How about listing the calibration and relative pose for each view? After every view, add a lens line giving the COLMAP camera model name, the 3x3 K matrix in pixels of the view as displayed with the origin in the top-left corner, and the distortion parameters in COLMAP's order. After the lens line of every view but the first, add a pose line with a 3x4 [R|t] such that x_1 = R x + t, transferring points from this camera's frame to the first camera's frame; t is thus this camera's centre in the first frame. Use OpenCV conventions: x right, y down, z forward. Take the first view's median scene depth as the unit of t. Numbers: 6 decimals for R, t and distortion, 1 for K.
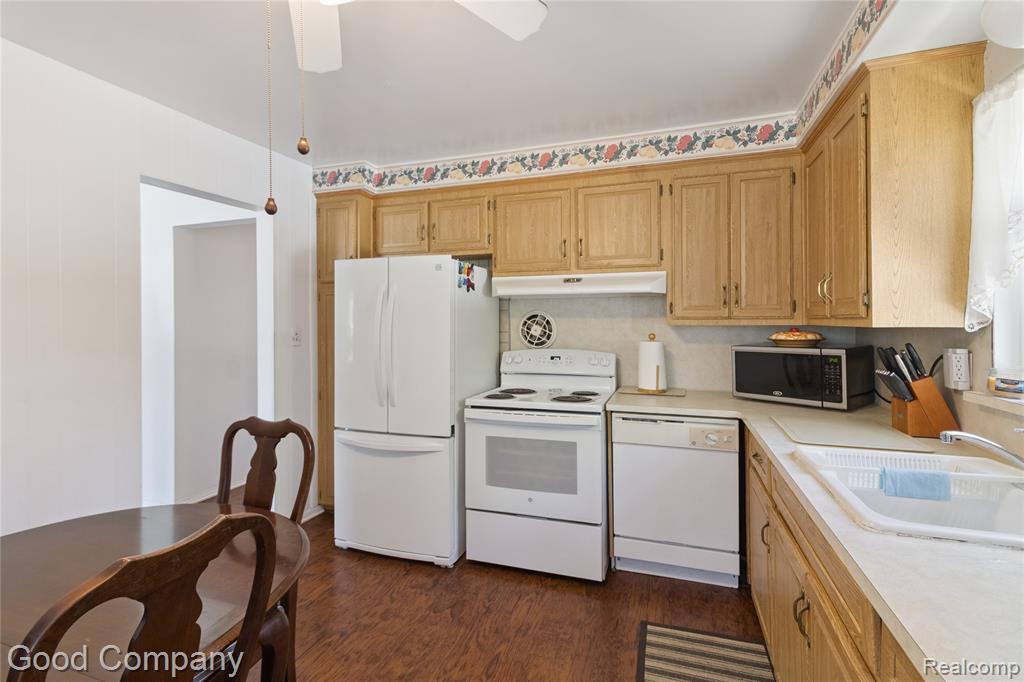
lens RADIAL K [[476.5, 0, 510.9], [0, 476.5, 320.1], [0, 0, 1]] dist [0.003354, -0.000085]
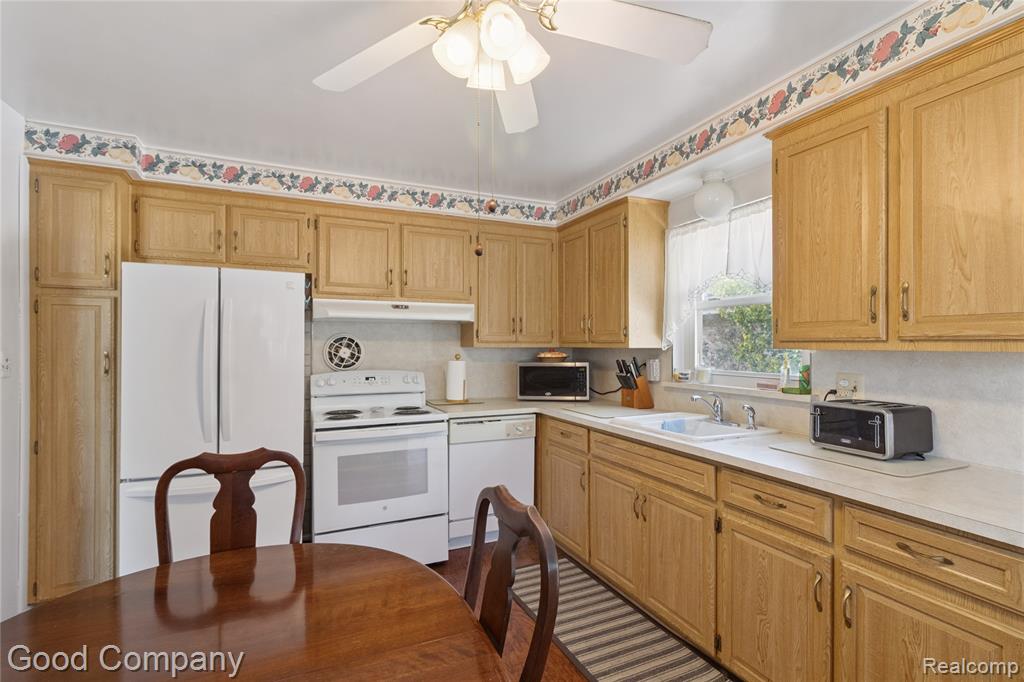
lens RADIAL K [[476.5, 0, 520.2], [0, 476.5, 346.0], [0, 0, 1]] dist [0.003354, -0.000085]
pose [[0.725206, 0.003840, 0.688521, -0.441642], [-0.005256, 0.999986, -0.000041, 0.006389], [-0.688512, -0.003589, 0.725216, 0.003135]]
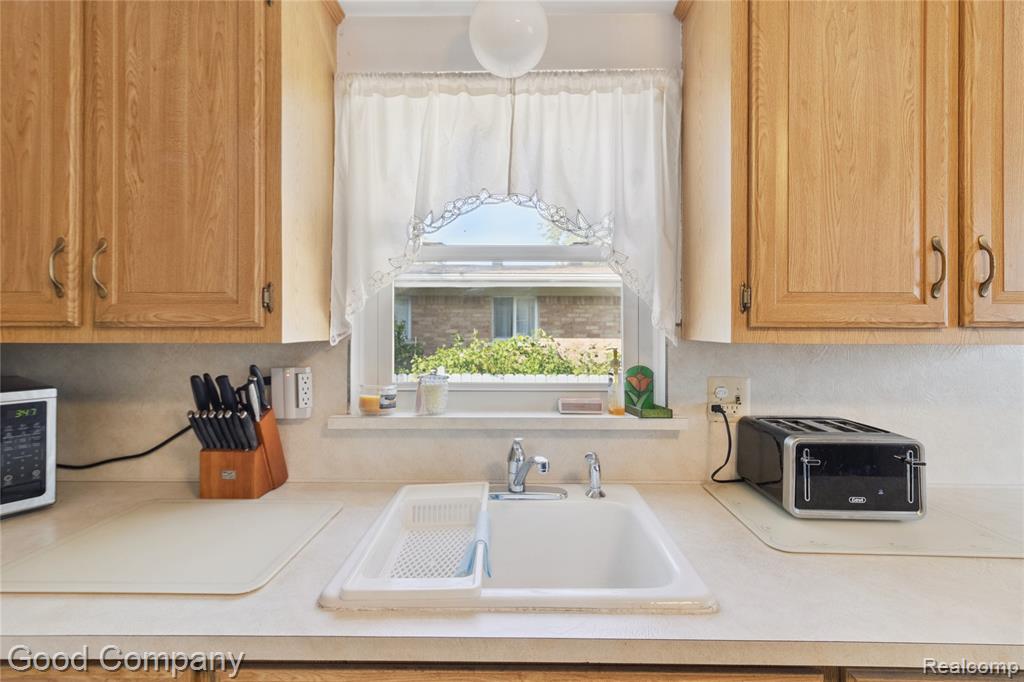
lens RADIAL K [[476.5, 0, 516.1], [0, 476.5, 321.0], [0, 0, 1]] dist [0.003354, -0.000085]
pose [[-0.301992, 0.019872, 0.953103, 0.039993], [-0.000210, 0.999781, -0.020912, -0.000277], [-0.953311, -0.006516, -0.301921, 0.535090]]
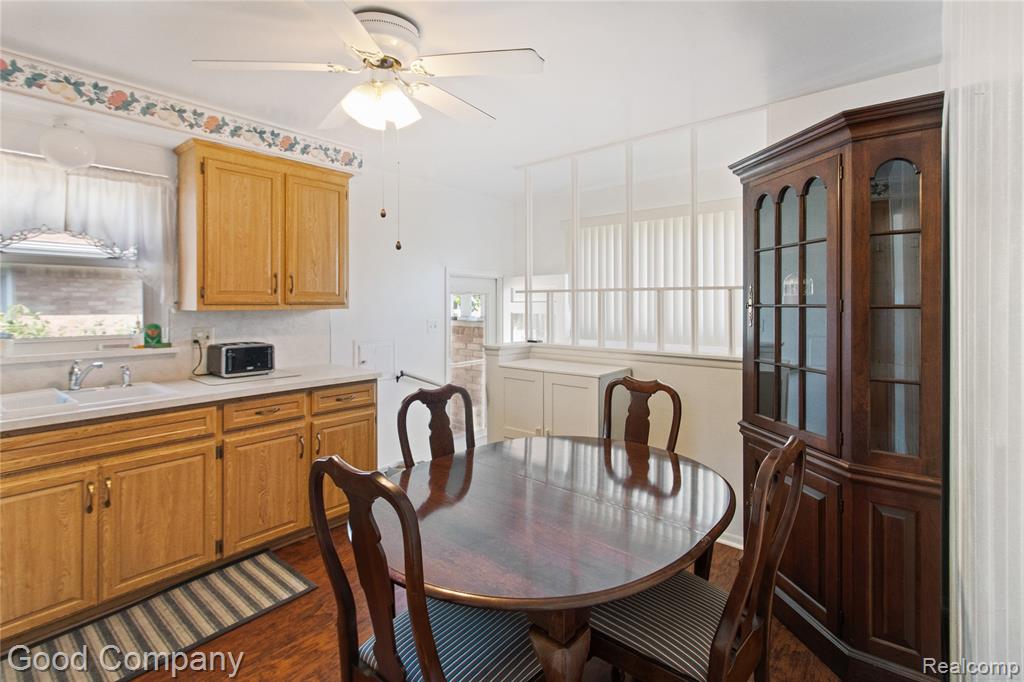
lens RADIAL K [[476.5, 0, 502.1], [0, 476.5, 305.9], [0, 0, 1]] dist [0.003354, -0.000085]
pose [[-0.925051, 0.004695, 0.379813, -0.555542], [0.006336, 0.999975, 0.003071, 0.001039], [-0.379789, 0.005248, -0.925058, 0.893847]]
